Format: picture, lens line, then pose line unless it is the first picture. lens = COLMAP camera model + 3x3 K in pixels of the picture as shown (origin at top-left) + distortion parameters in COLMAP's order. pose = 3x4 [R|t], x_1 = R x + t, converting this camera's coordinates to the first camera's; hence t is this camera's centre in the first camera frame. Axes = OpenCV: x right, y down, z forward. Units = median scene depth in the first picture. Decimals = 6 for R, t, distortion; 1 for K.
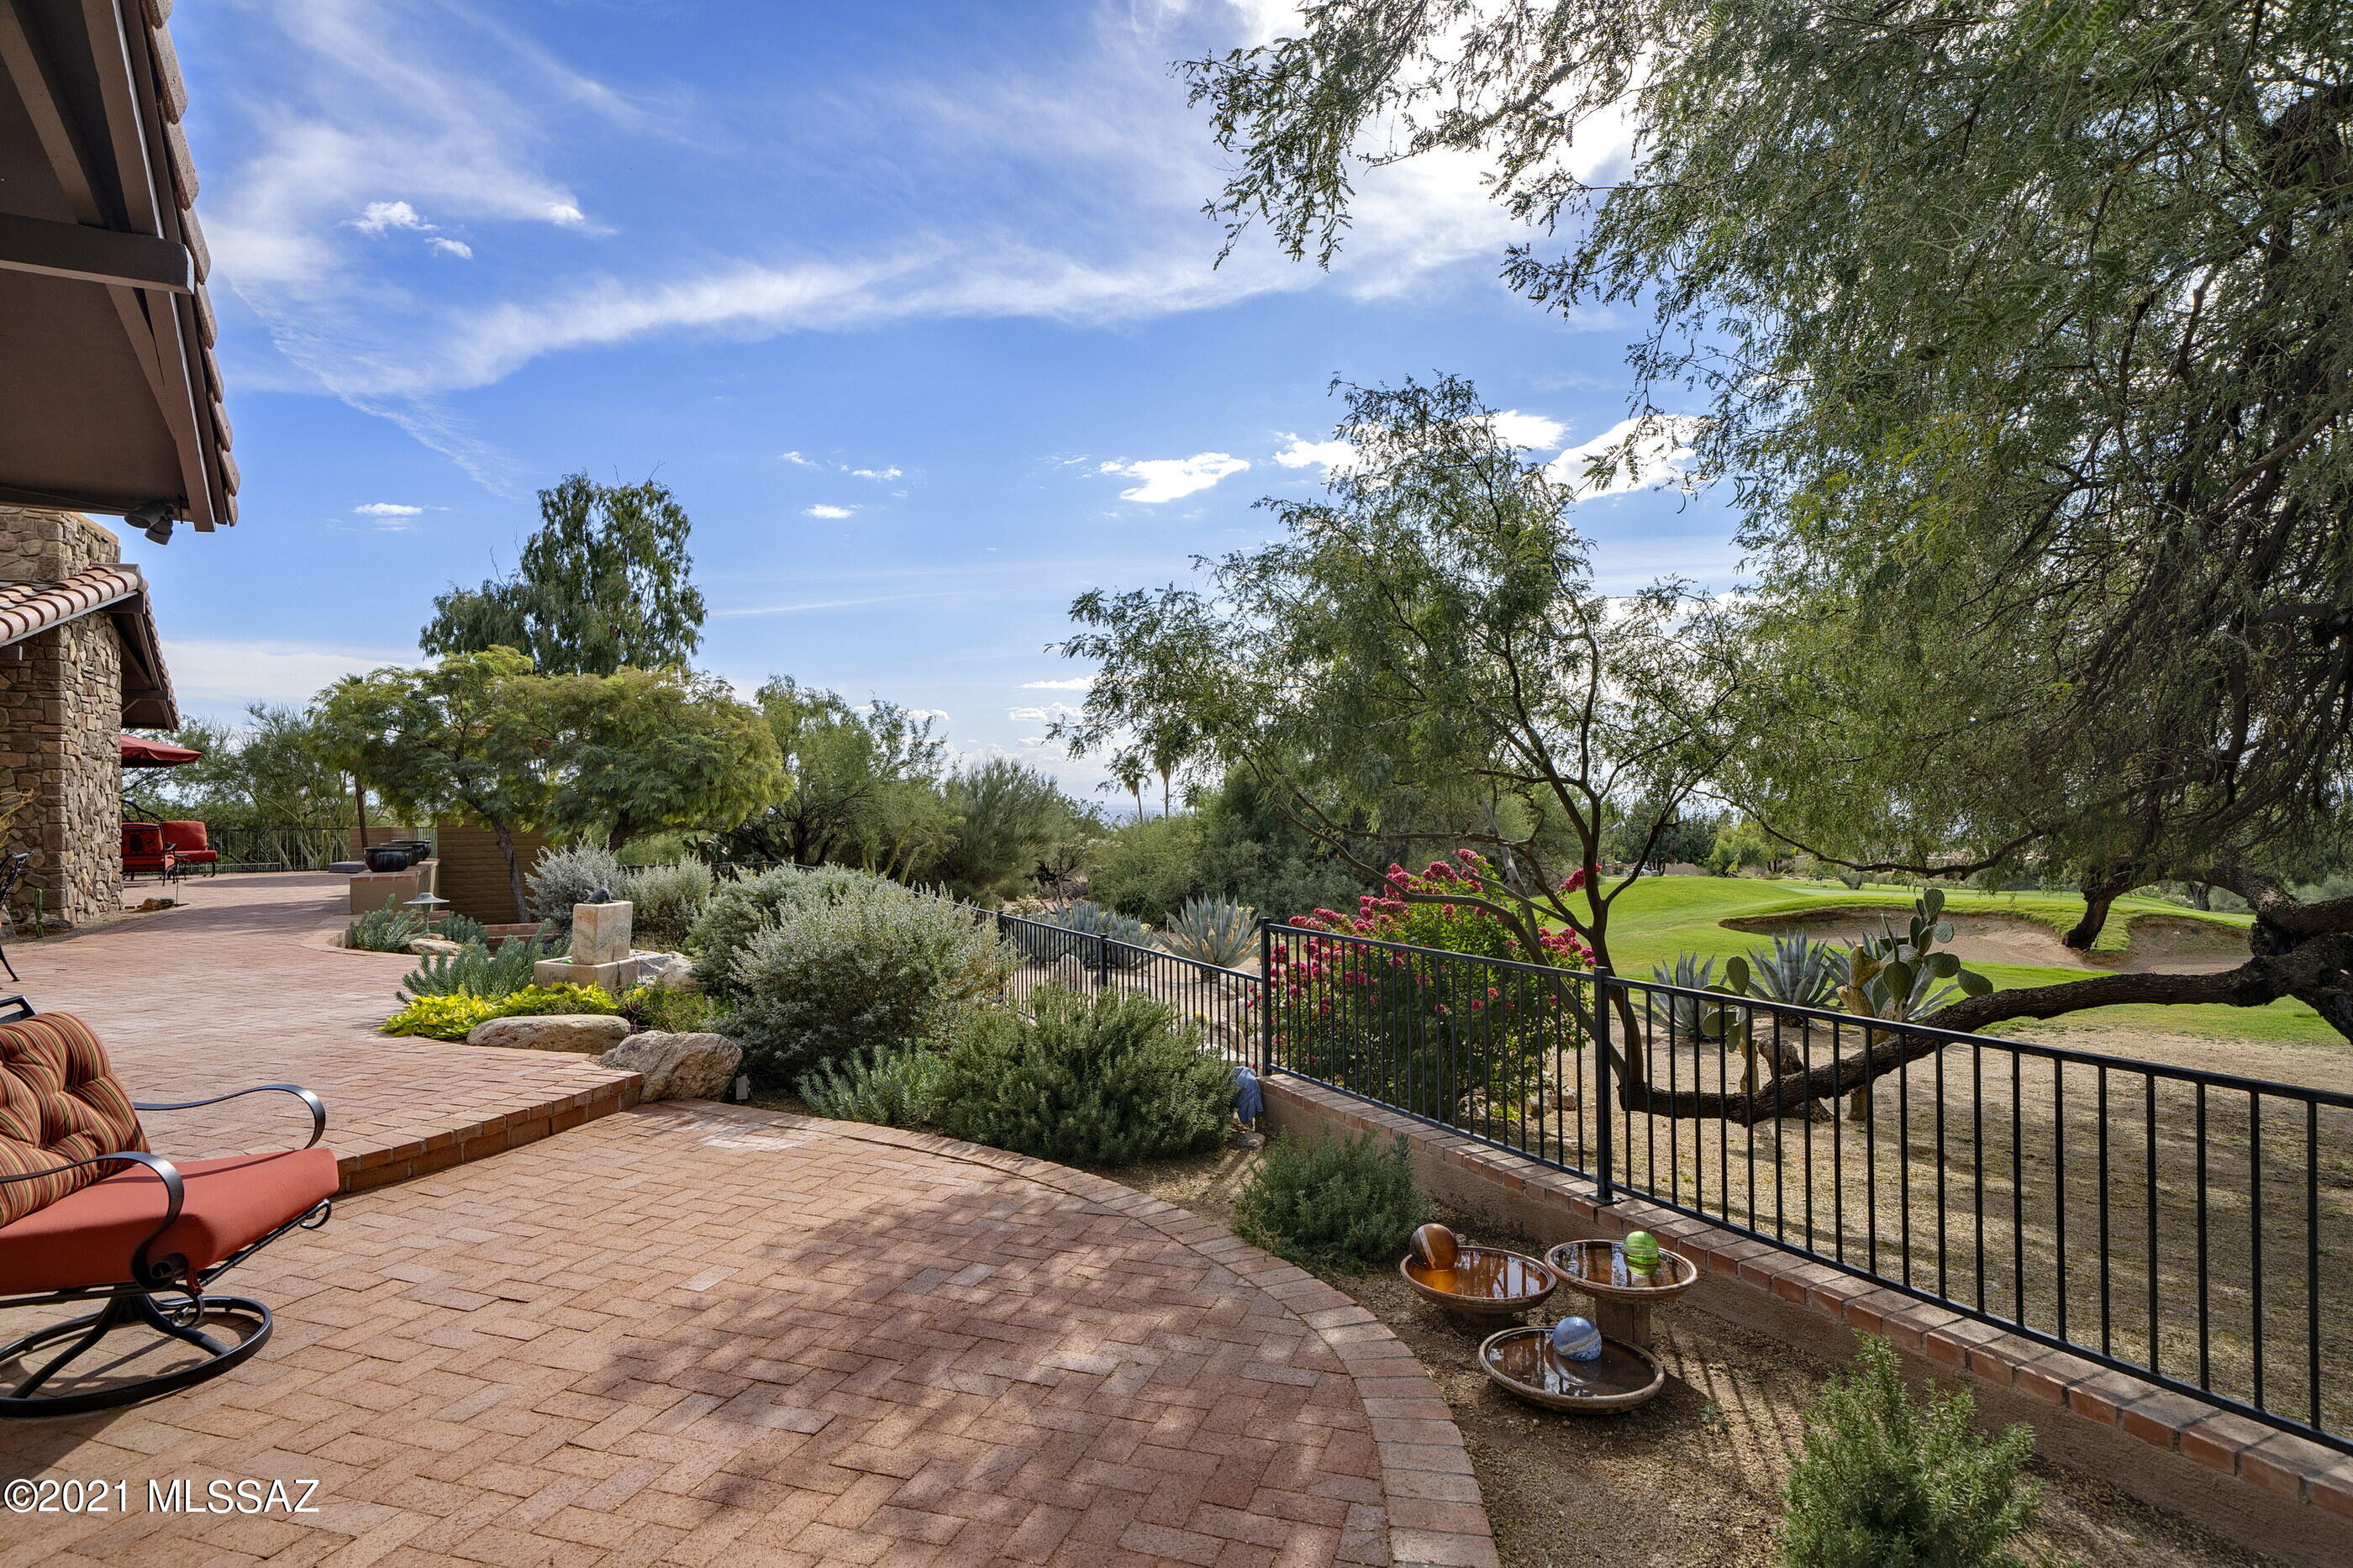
lens RADIAL K [[1219.1, 0, 1168.1], [0, 1219.1, 777.9], [0, 0, 1]] dist [0.004024, -0.000115]
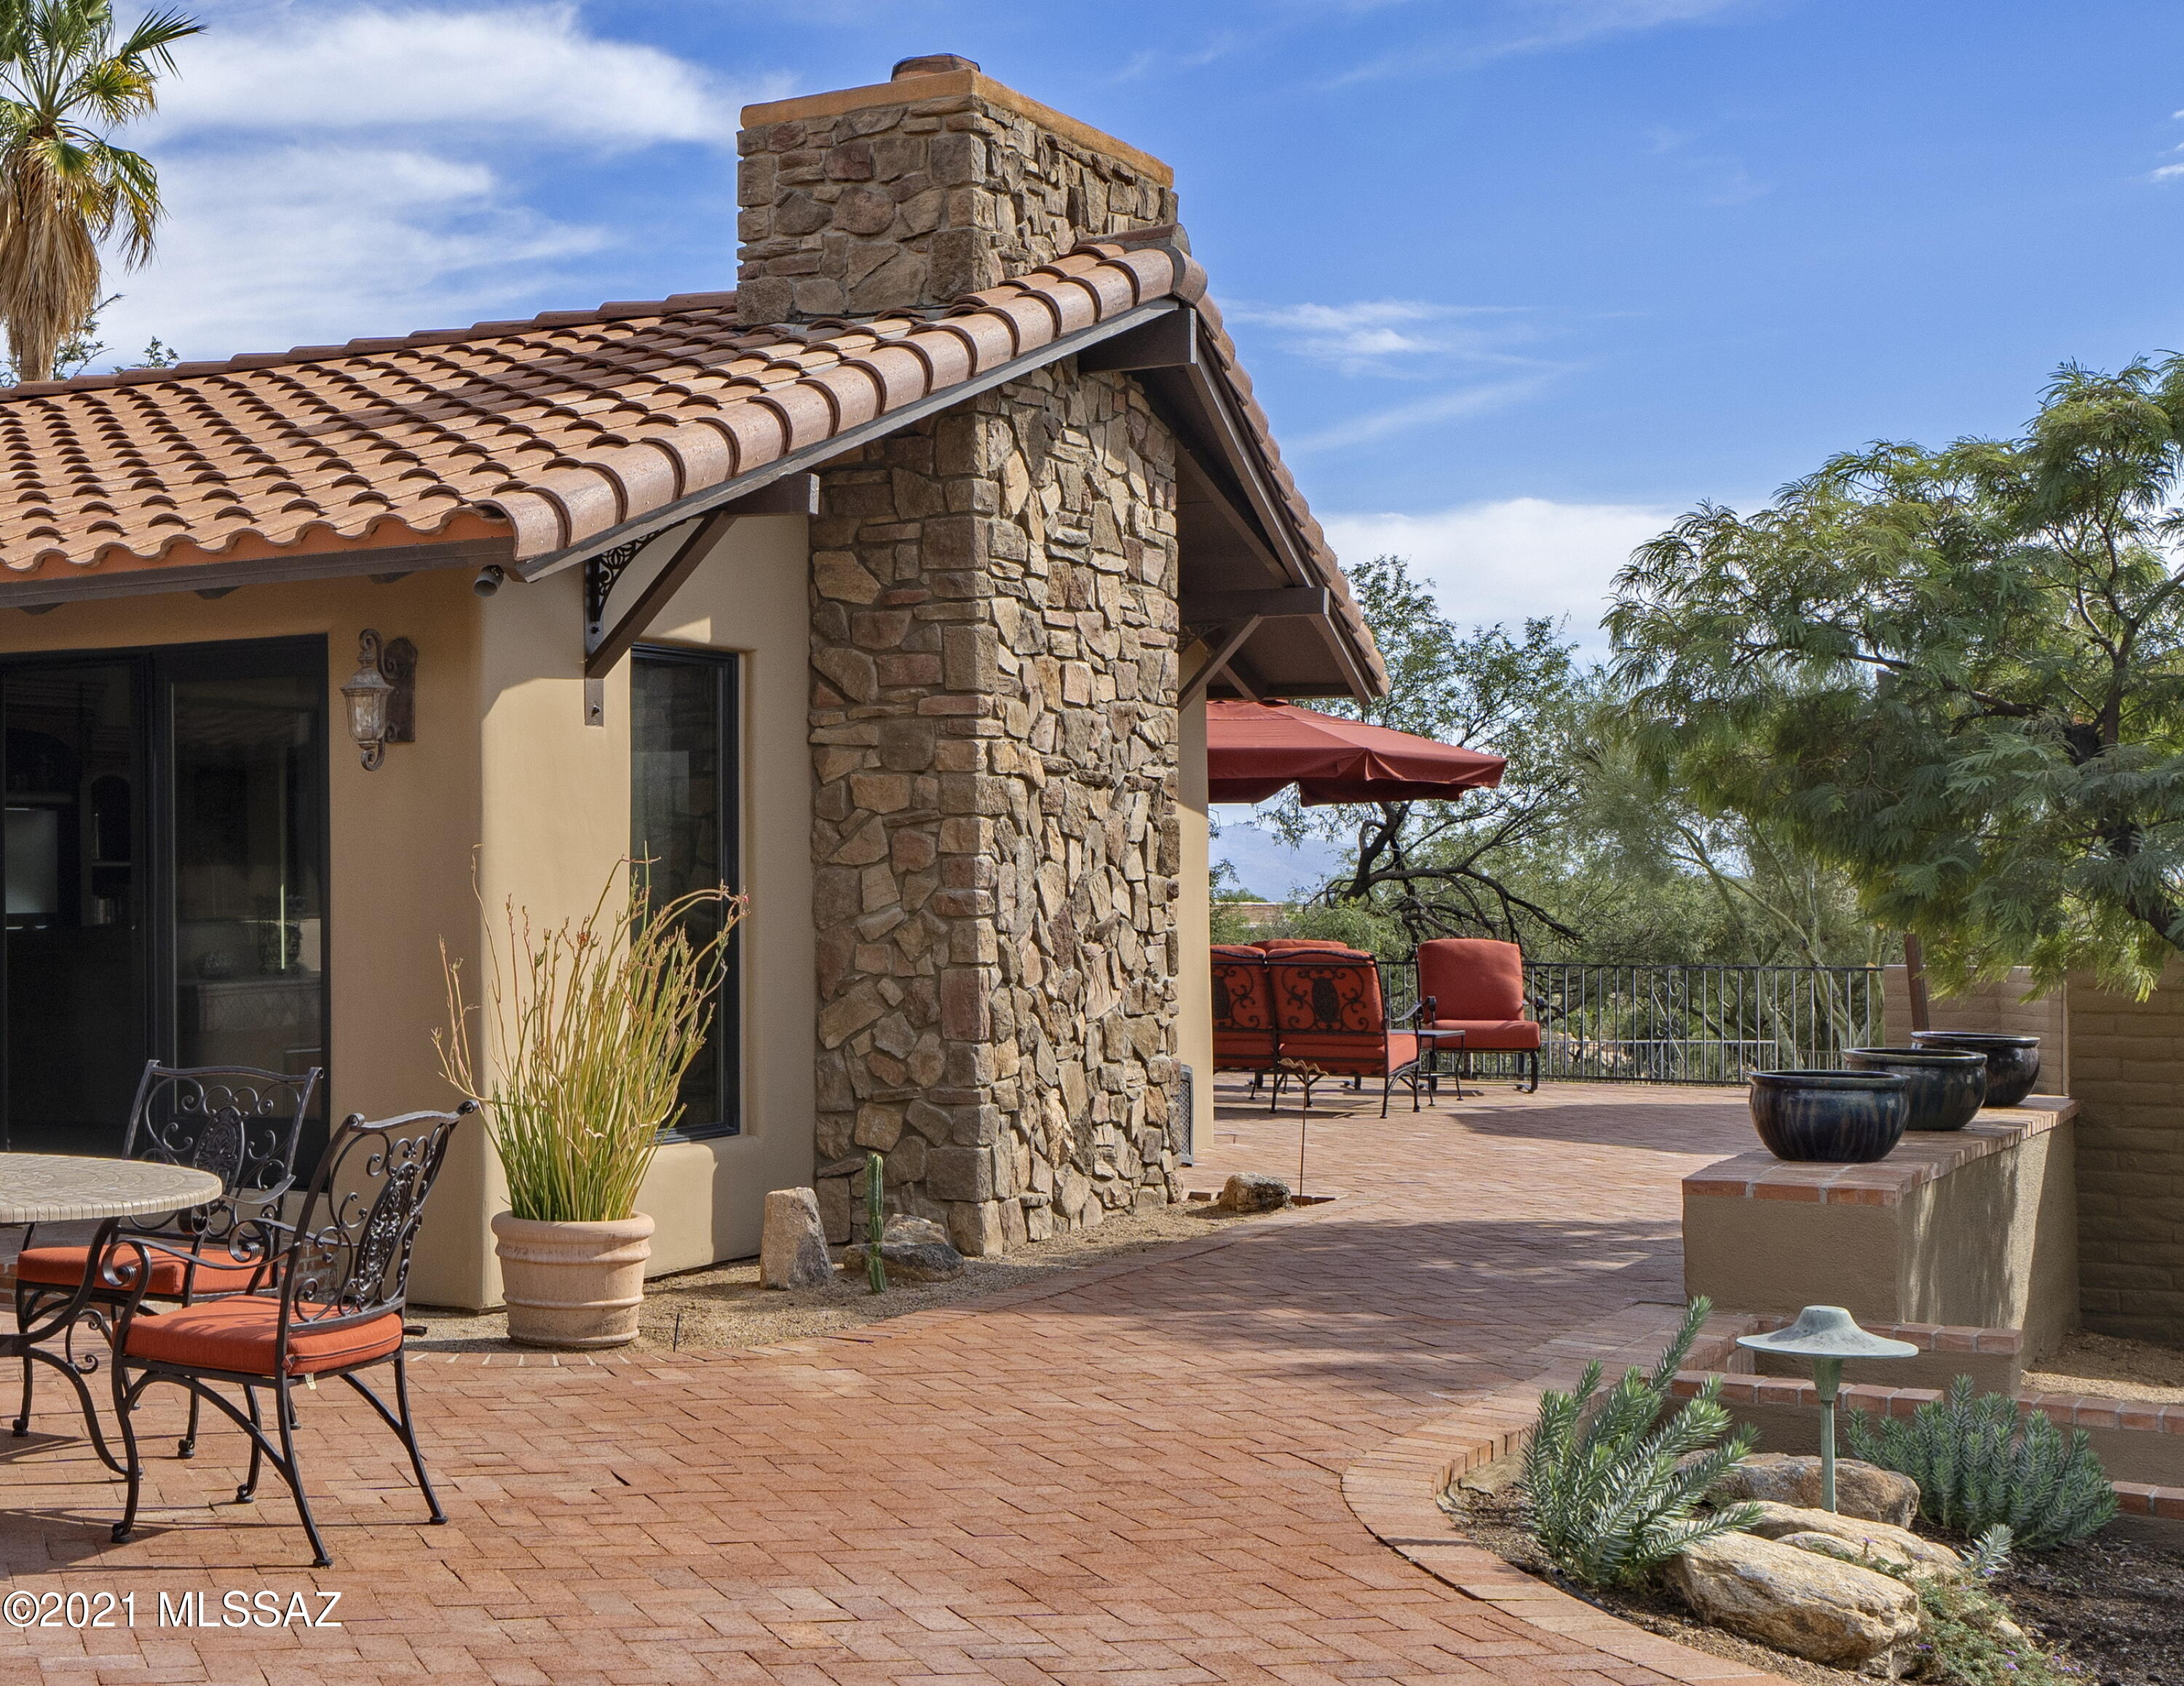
lens RADIAL K [[2238.3, 0, 1092.2], [0, 2238.3, 842.4], [0, 0, 1]] dist [0.010320, 0.000000]
pose [[0.452991, 0.008900, -0.891471, -0.287796], [0.013408, 0.999769, 0.016795, -0.009471], [0.891414, -0.019561, 0.452767, 0.699383]]
